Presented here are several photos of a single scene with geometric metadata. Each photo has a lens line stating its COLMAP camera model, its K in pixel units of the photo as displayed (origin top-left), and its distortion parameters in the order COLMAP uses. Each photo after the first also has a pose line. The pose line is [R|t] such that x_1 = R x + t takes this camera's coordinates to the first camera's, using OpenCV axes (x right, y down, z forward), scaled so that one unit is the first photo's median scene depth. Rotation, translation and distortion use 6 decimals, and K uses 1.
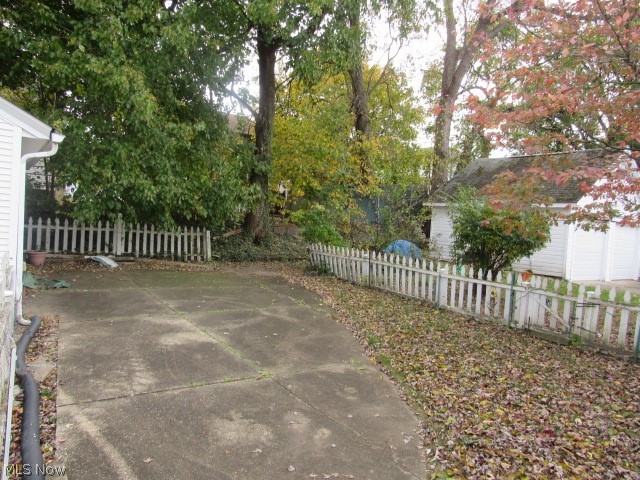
lens RADIAL K [[461.0, 0, 320.2], [0, 461.0, 240.8], [0, 0, 1]] dist [-0.022537, 0.013172]
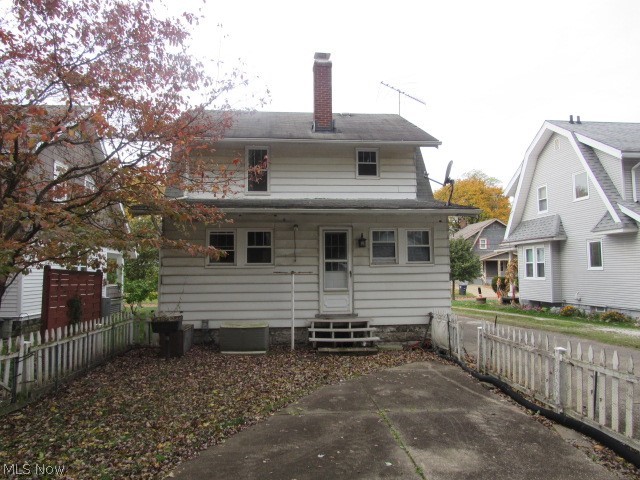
lens RADIAL K [[461.0, 0, 319.7], [0, 461.0, 241.7], [0, 0, 1]] dist [-0.022537, 0.013172]
pose [[-0.858607, -0.026099, 0.511970, -0.605894], [-0.038299, 0.999178, -0.013295, -0.158833], [-0.511202, -0.031023, -0.858900, 2.181071]]
